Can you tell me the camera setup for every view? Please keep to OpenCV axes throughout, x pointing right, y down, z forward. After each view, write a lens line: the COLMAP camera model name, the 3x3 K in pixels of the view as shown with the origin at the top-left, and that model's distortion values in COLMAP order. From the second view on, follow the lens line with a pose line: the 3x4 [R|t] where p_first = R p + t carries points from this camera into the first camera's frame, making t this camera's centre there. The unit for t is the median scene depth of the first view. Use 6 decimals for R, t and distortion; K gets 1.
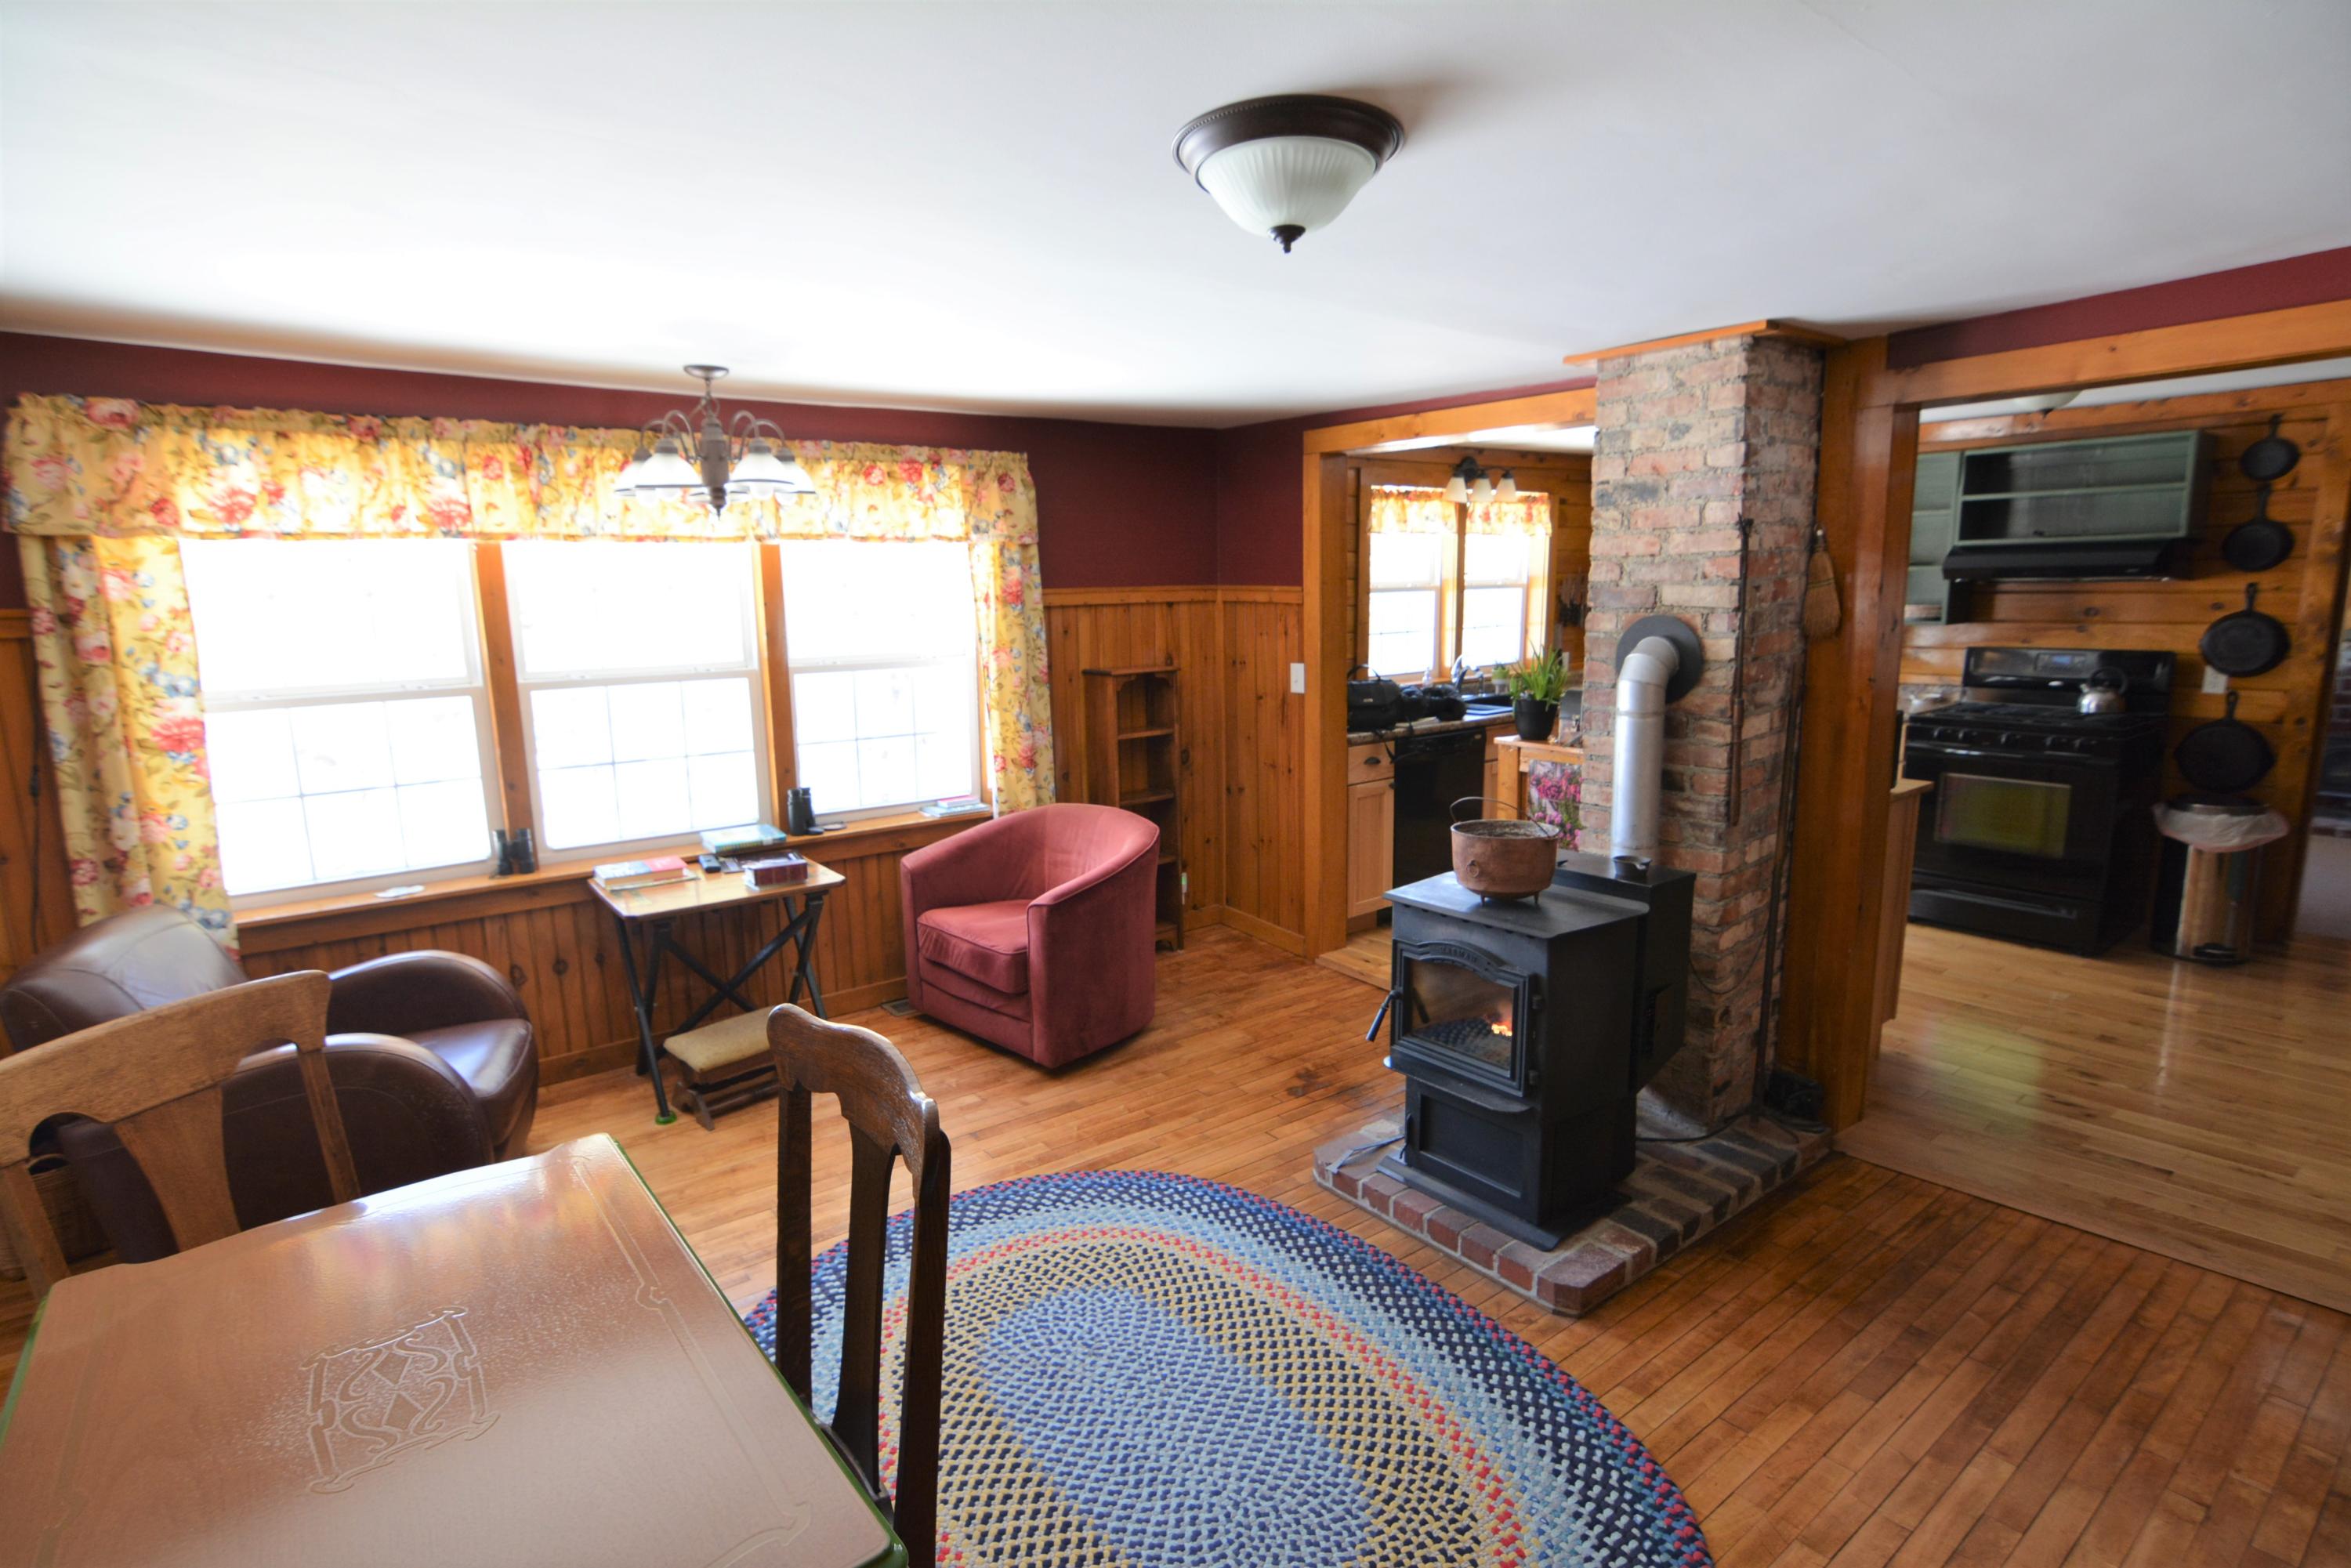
lens RADIAL K [[1152.5, 0, 1169.0], [0, 1152.5, 794.7], [0, 0, 1]] dist [-0.021493, 0.004203]
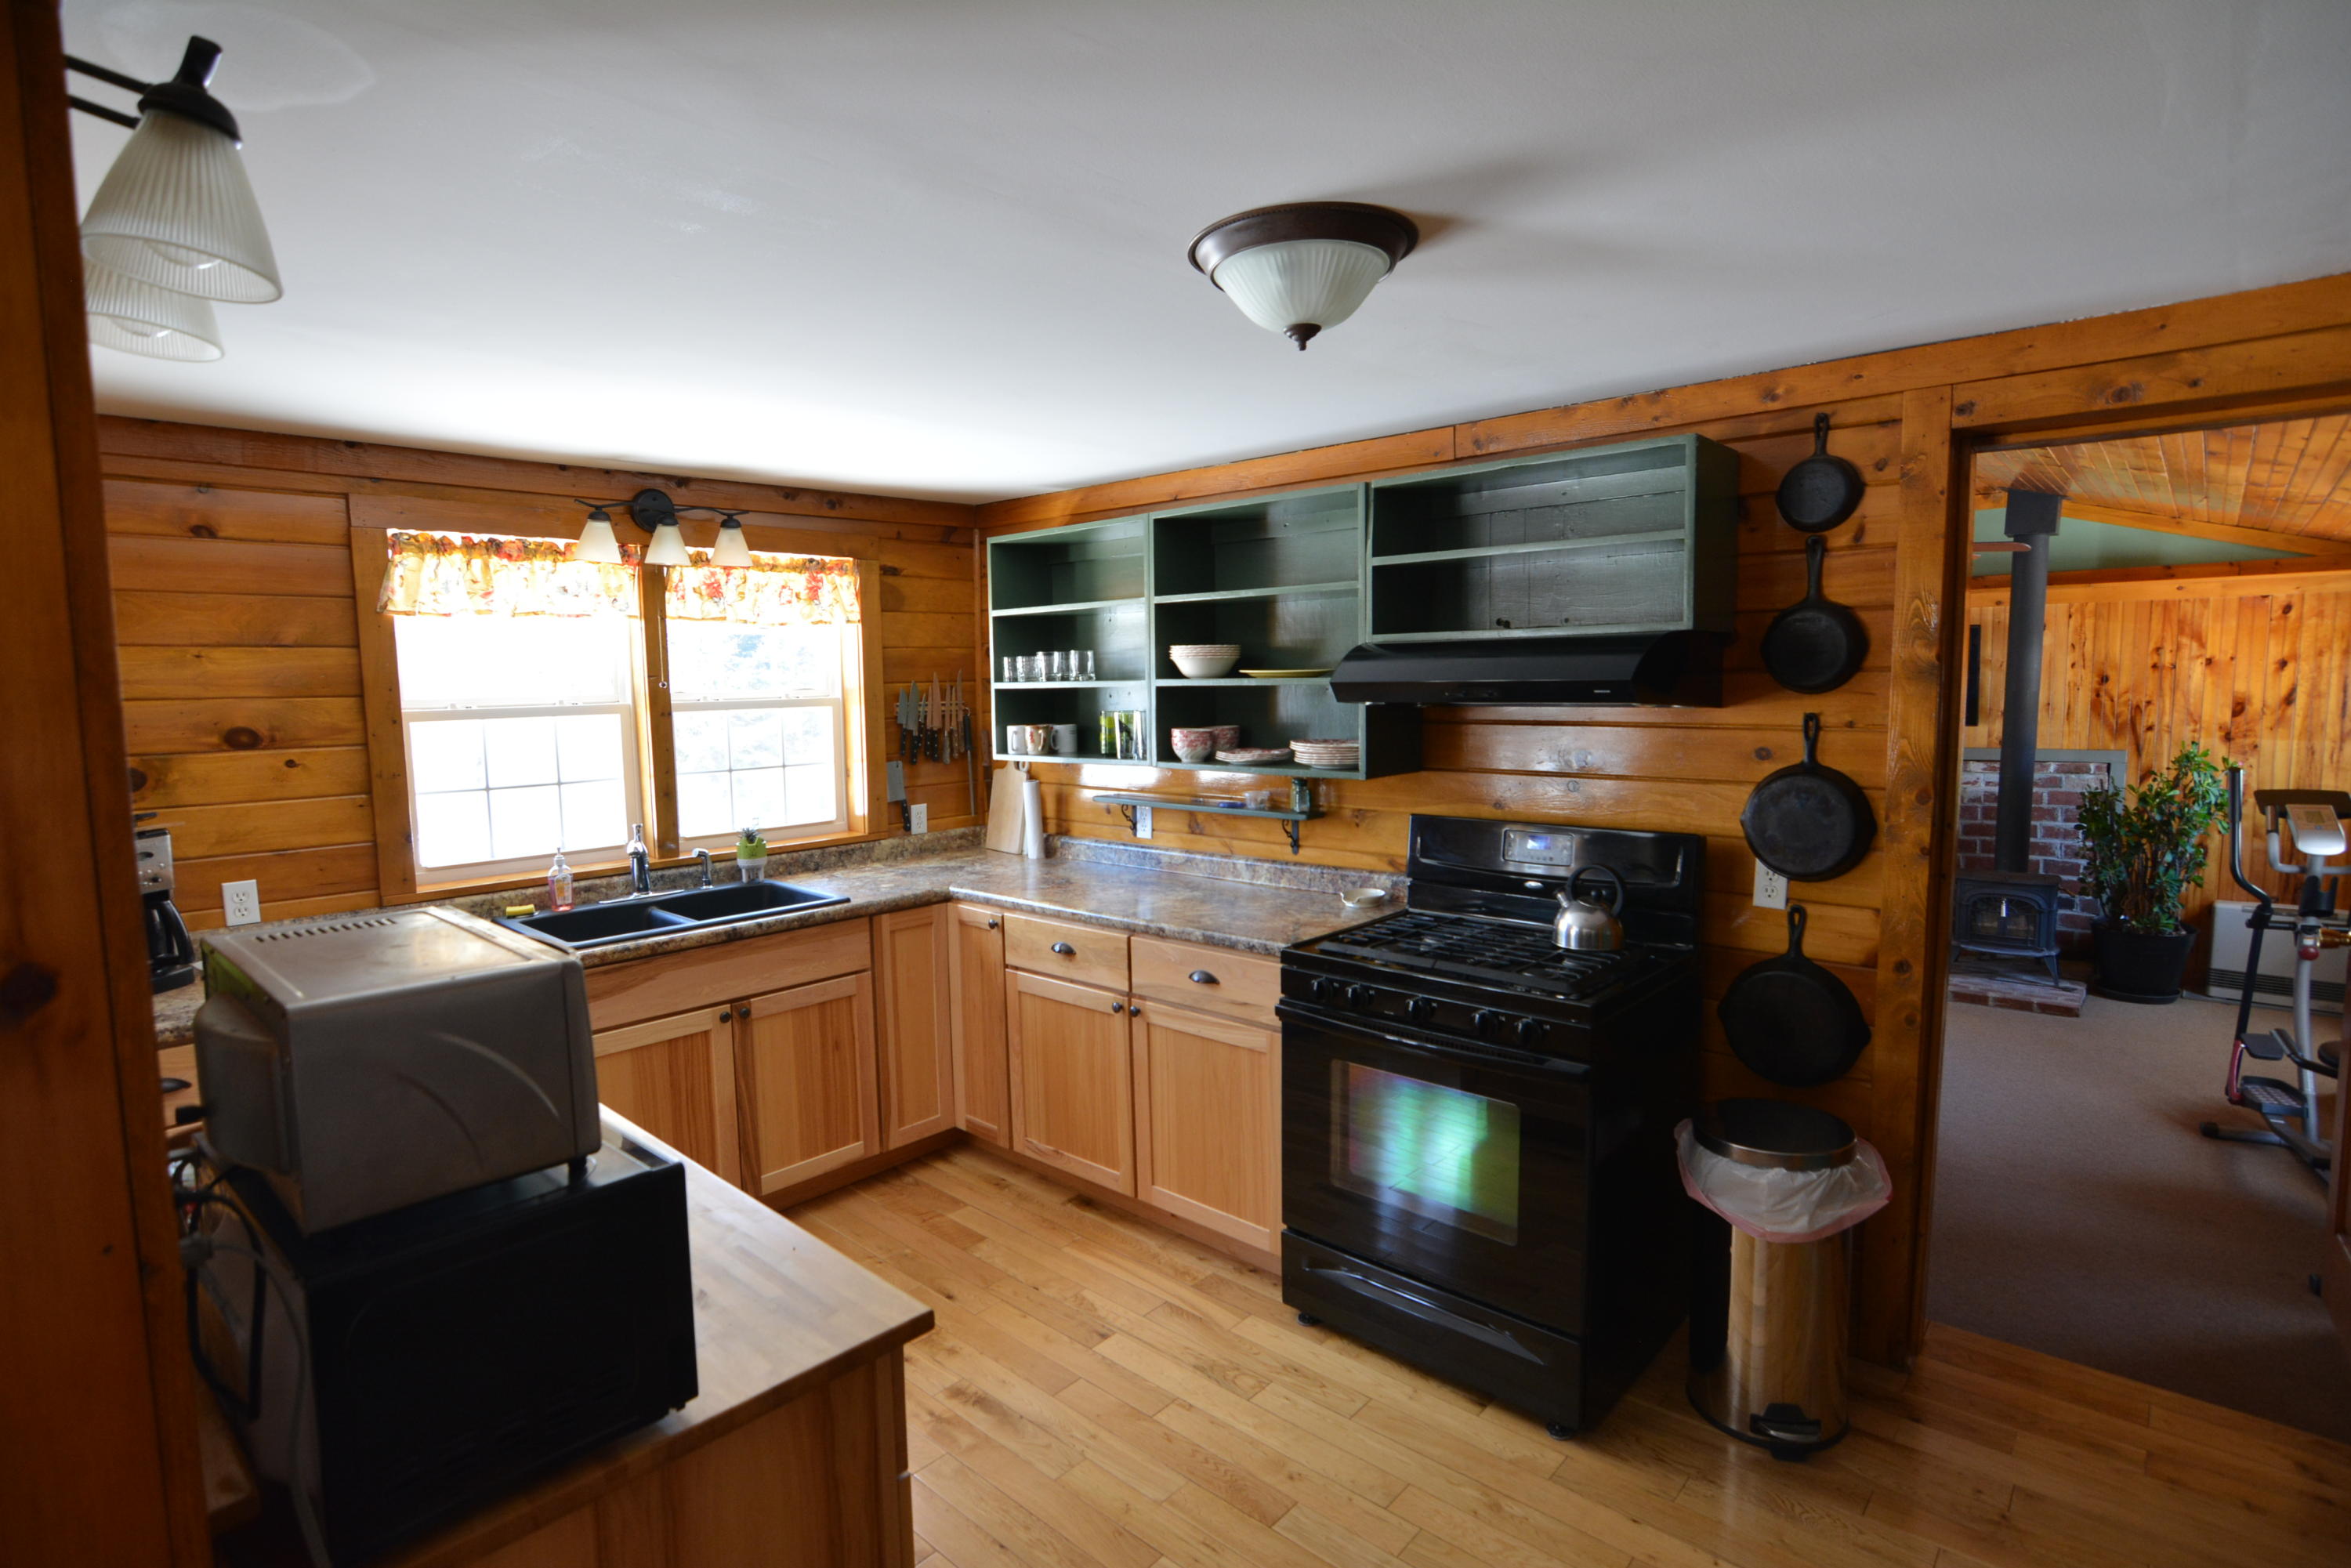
lens RADIAL K [[1152.5, 0, 1188.2], [0, 1152.5, 785.4], [0, 0, 1]] dist [-0.021493, 0.004203]
pose [[0.982998, -0.011892, 0.183232, 0.549950], [0.027553, 0.996155, -0.083162, -0.112966], [-0.181538, 0.086796, 0.979546, 0.506010]]
